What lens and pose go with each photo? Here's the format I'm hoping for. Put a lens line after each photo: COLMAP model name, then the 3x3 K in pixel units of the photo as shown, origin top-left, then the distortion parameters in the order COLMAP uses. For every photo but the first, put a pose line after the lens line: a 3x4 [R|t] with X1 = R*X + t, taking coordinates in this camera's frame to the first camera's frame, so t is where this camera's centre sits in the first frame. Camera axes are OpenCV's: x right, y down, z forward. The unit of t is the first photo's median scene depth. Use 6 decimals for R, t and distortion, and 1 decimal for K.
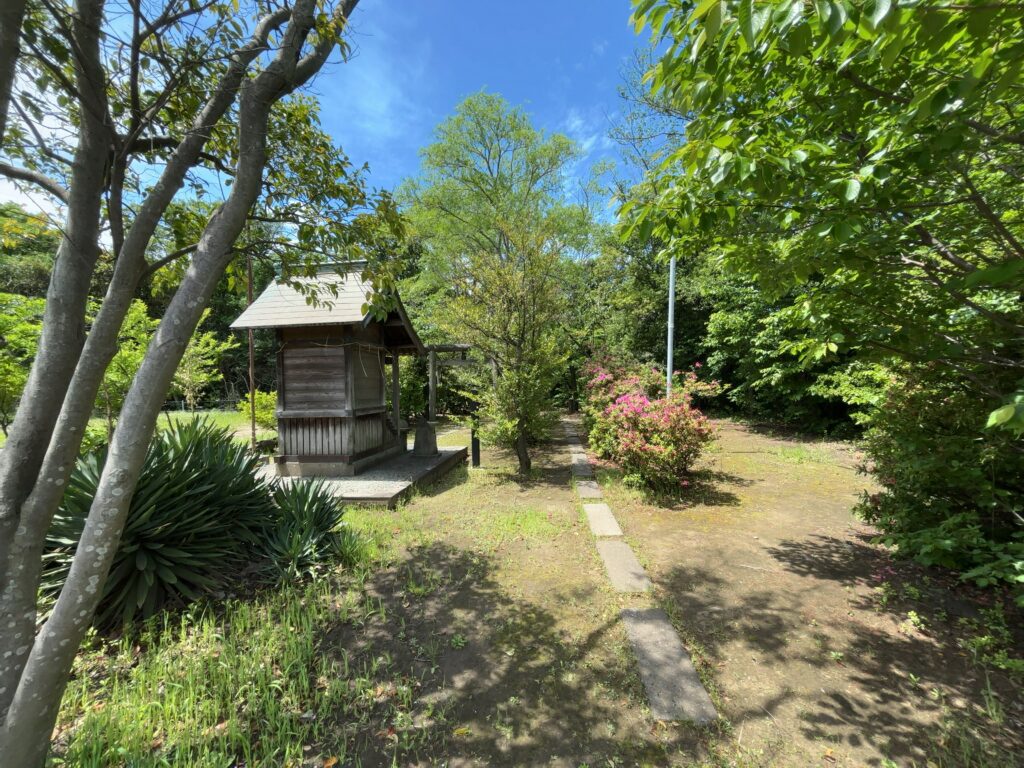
lens RADIAL K [[414.4, 0, 511.9], [0, 414.4, 381.9], [0, 0, 1]] dist [0.002778, -0.001412]
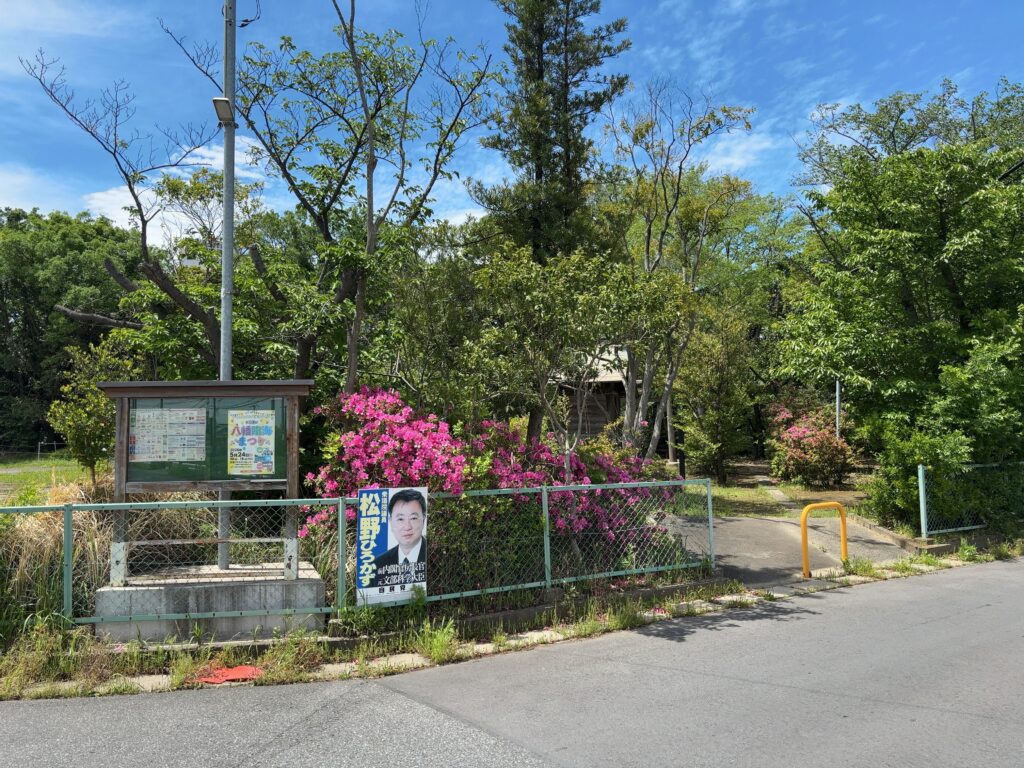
lens RADIAL K [[781.7, 0, 512.4], [0, 781.7, 384.9], [0, 0, 1]] dist [0.020423, -0.003177]
pose [[0.985870, -0.004395, -0.167455, -0.217333], [-0.004830, 0.998494, -0.054641, 0.033815], [0.167443, 0.054678, 0.984364, -1.683672]]
